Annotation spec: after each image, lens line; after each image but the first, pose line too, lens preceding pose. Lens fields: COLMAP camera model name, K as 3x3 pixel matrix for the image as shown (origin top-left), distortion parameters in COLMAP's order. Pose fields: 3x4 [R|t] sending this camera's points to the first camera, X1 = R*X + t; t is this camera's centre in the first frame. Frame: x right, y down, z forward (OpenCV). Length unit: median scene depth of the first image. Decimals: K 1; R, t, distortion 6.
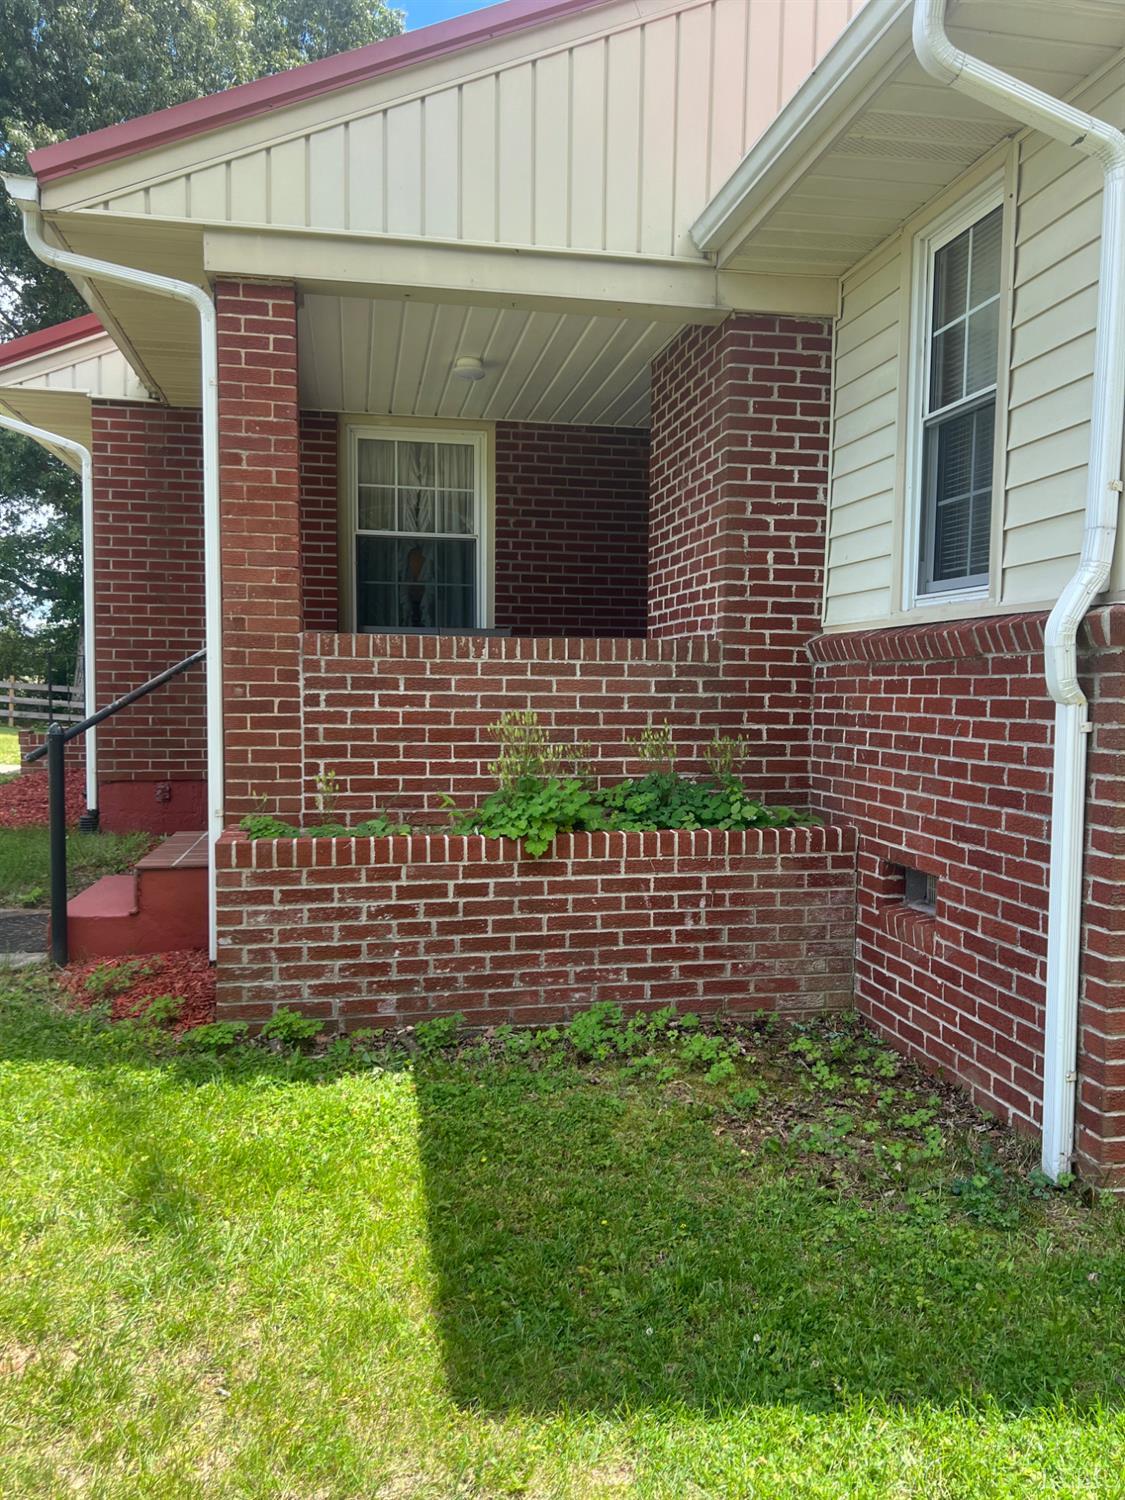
lens RADIAL K [[1132.6, 0, 557.8], [0, 1132.6, 764.4], [0, 0, 1]] dist [0.055174, -0.071974]
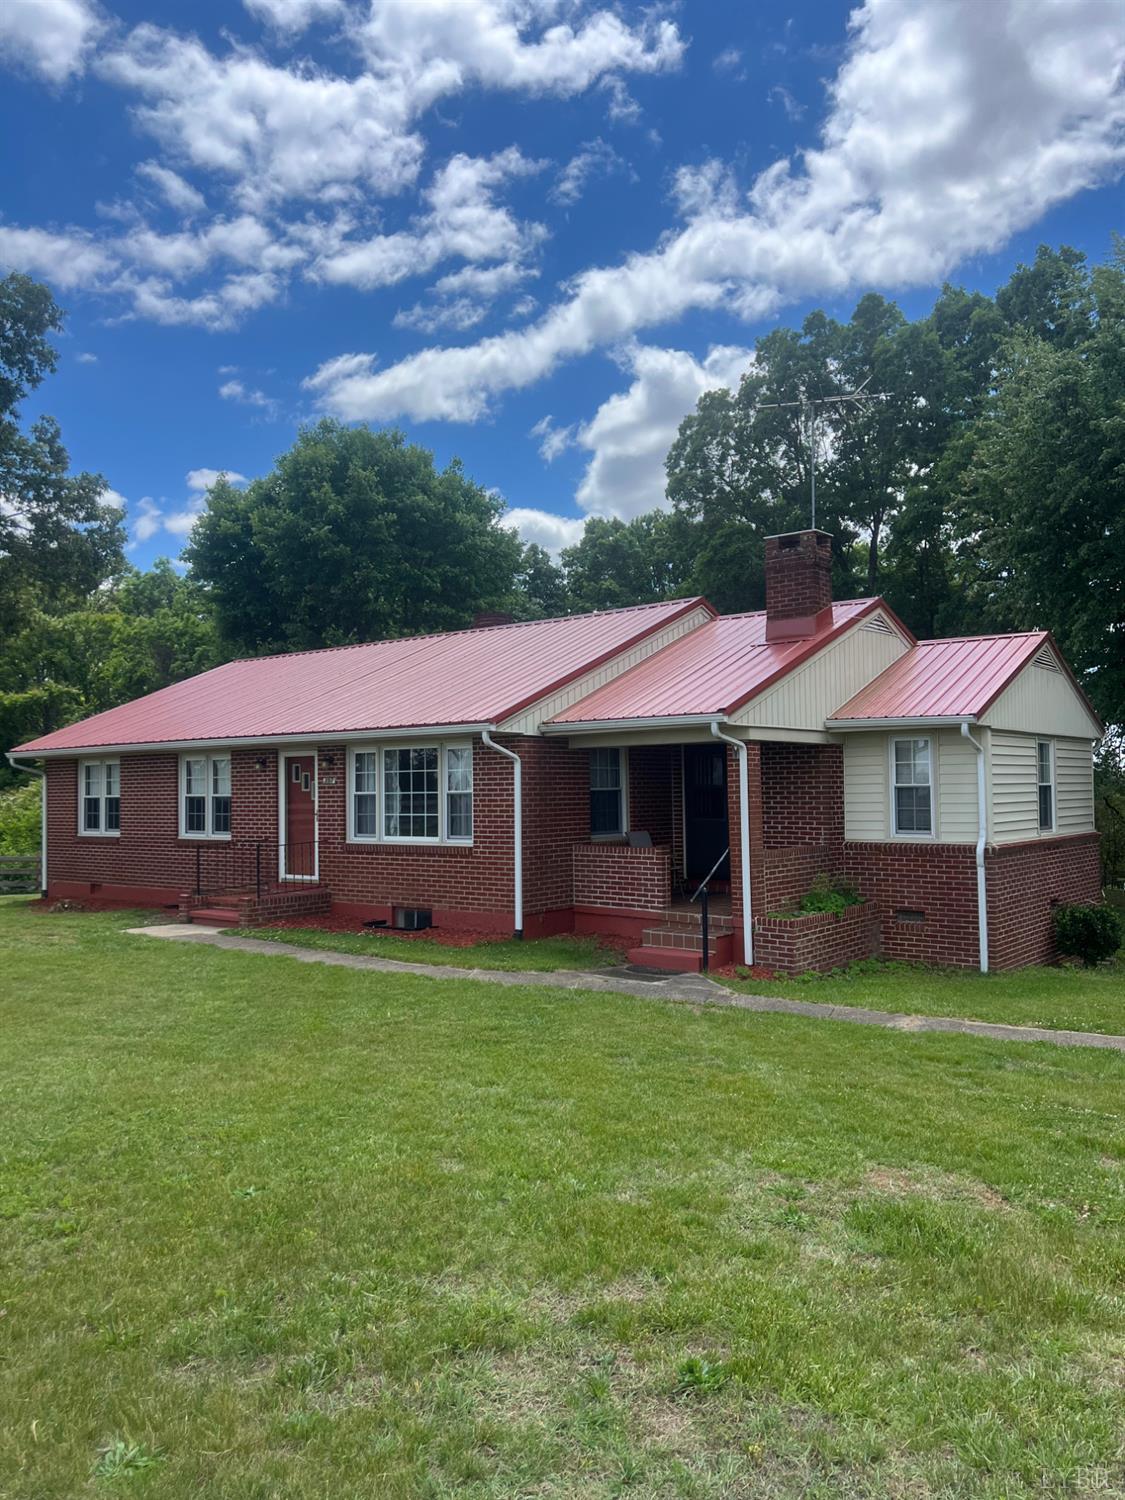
lens RADIAL K [[1132.6, 0, 559.6], [0, 1132.6, 747.0], [0, 0, 1]] dist [0.055174, -0.071974]
pose [[0.761774, 0.006188, 0.647814, -2.673269], [0.063730, 0.994388, -0.084440, -0.176891], [-0.644701, 0.105610, 0.757105, -0.999969]]
